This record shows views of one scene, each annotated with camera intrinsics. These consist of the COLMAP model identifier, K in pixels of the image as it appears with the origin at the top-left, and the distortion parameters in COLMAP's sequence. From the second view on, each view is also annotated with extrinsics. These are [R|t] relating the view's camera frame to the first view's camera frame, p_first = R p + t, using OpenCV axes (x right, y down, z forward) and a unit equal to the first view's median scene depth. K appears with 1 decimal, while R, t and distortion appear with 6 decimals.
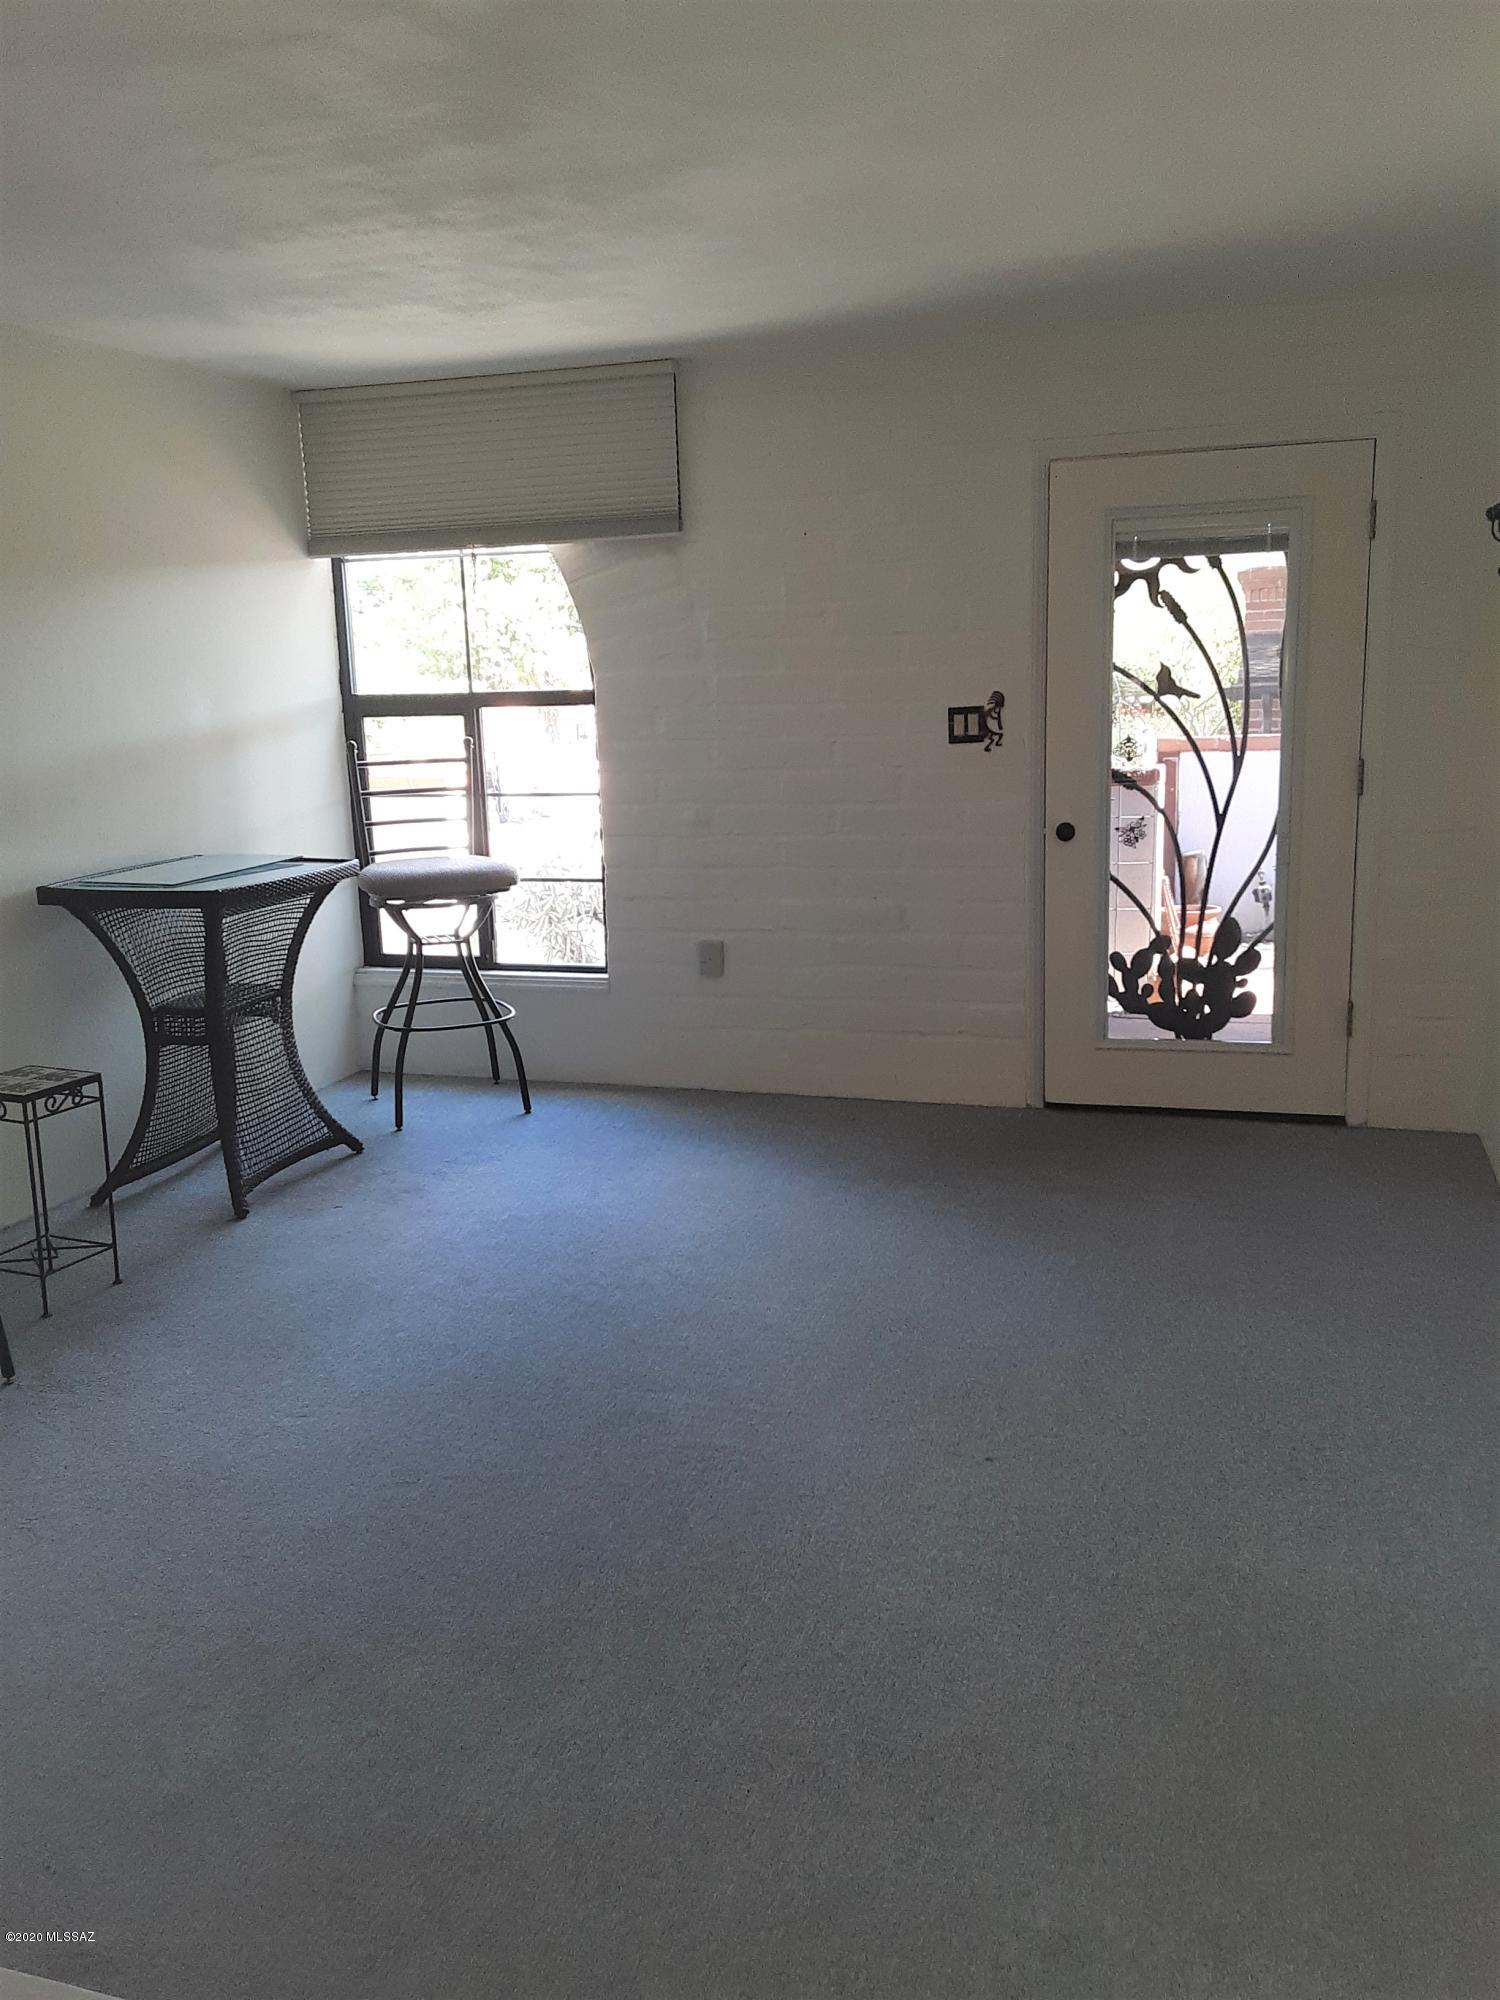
lens RADIAL K [[1663.9, 0, 749.2], [0, 1663.9, 1057.2], [0, 0, 1]] dist [0.005160, -0.006200]
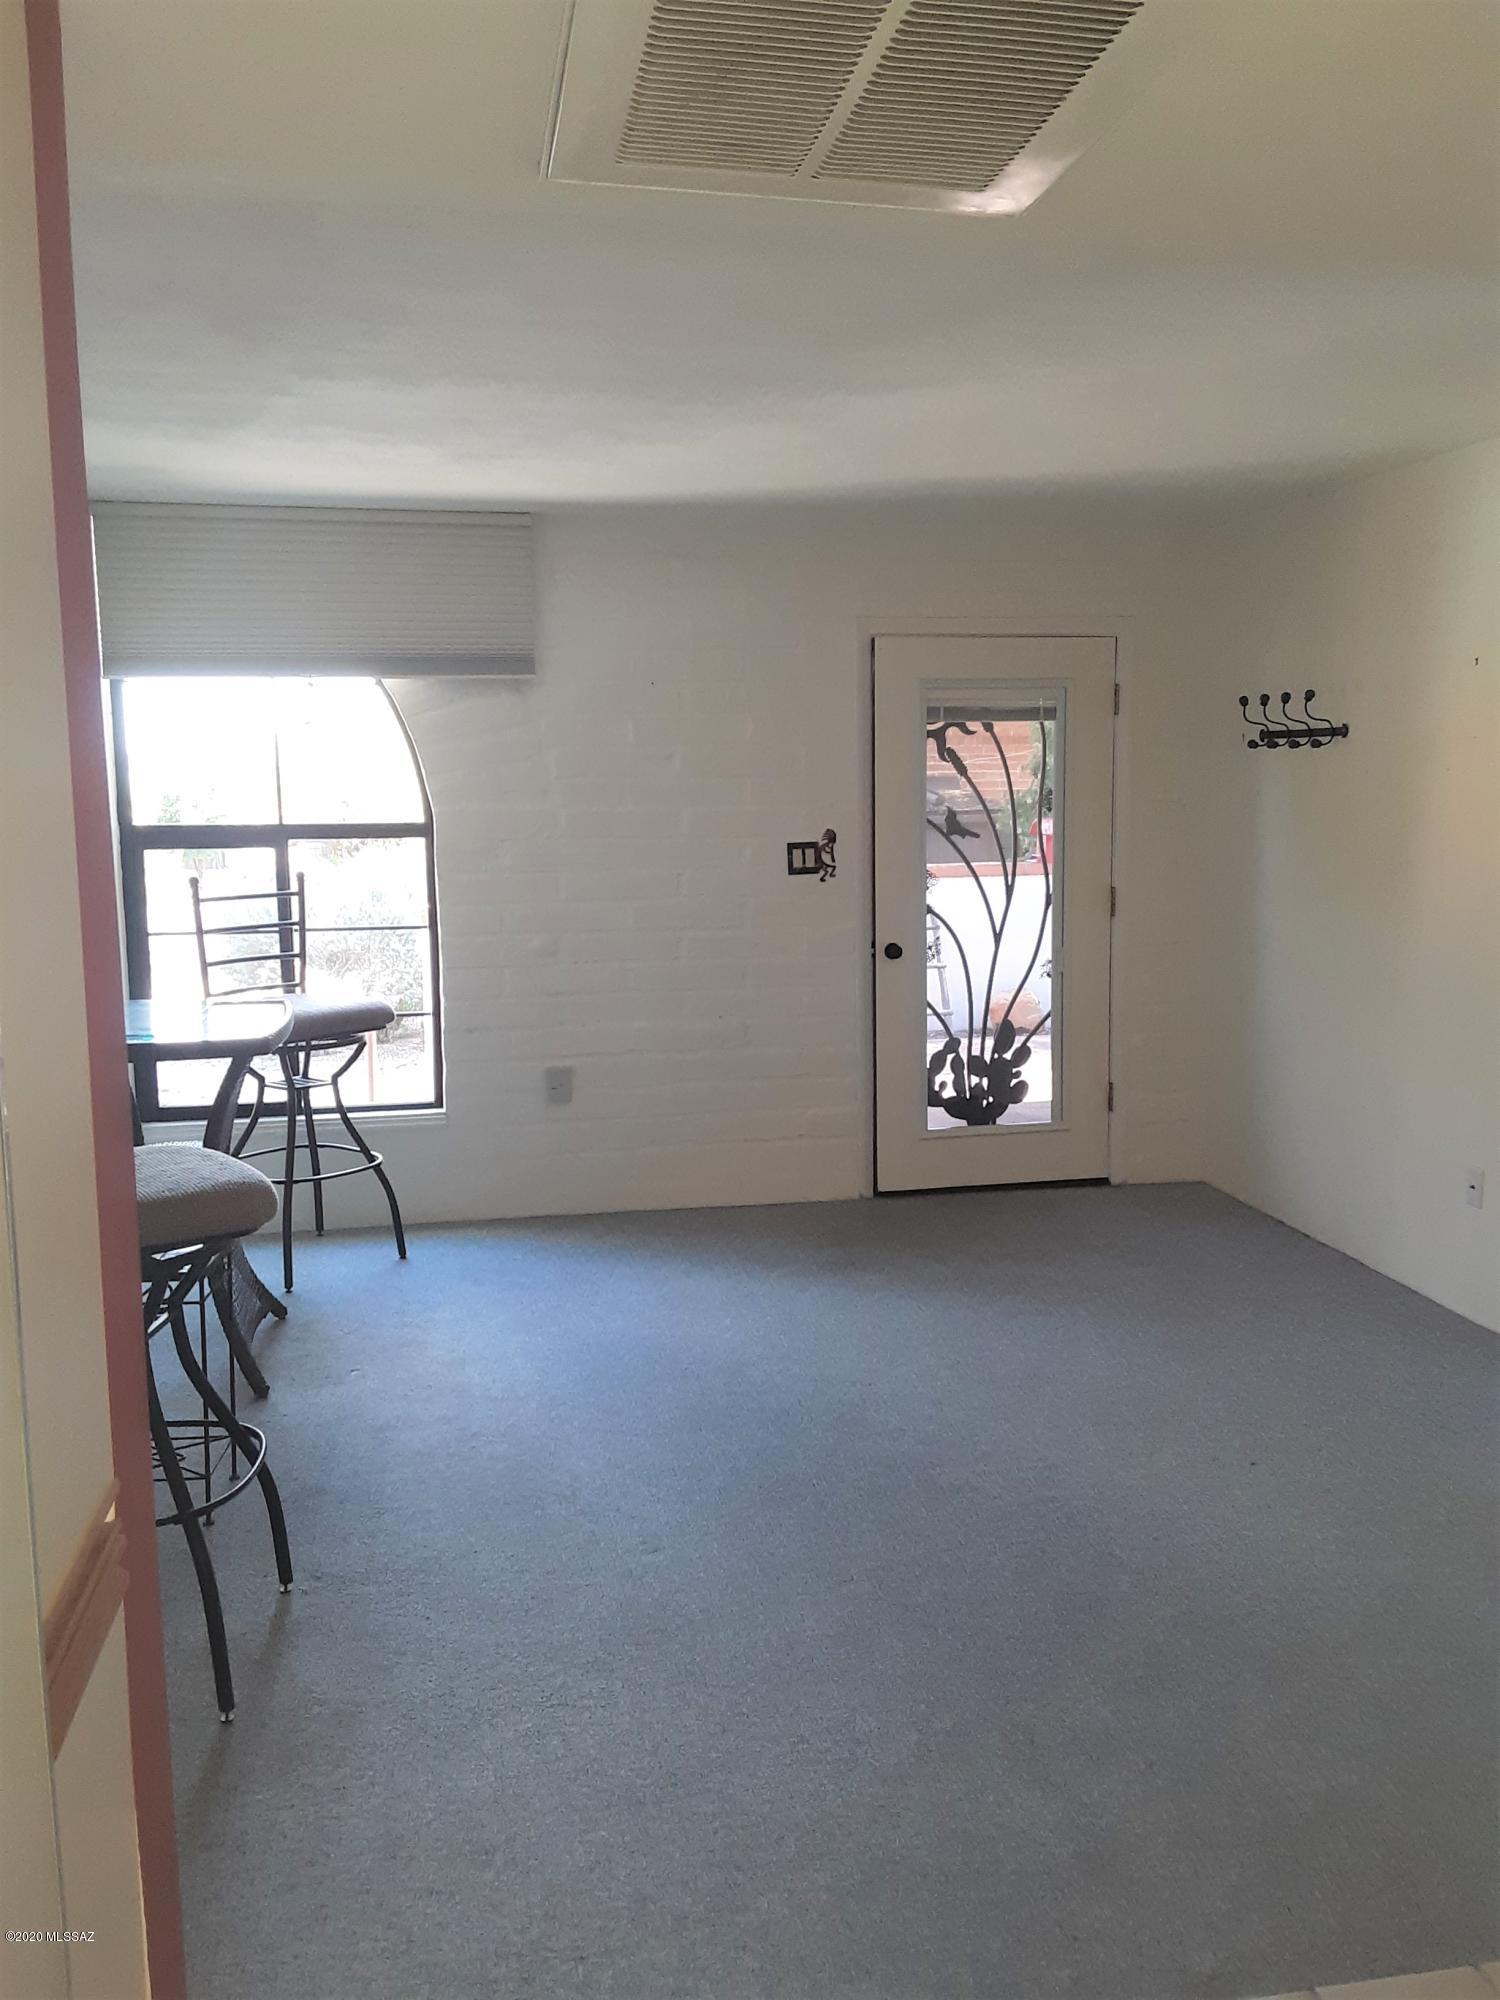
lens RADIAL K [[1635.4, 0, 750.0], [0, 1635.4, 1000.0], [0, 0, 1]] dist [-0.006873, -0.014226]
pose [[0.863112, -0.036743, 0.503674, -0.453785], [0.099329, 0.990219, -0.097977, -0.001465], [-0.495148, 0.134594, 0.858320, 0.087893]]
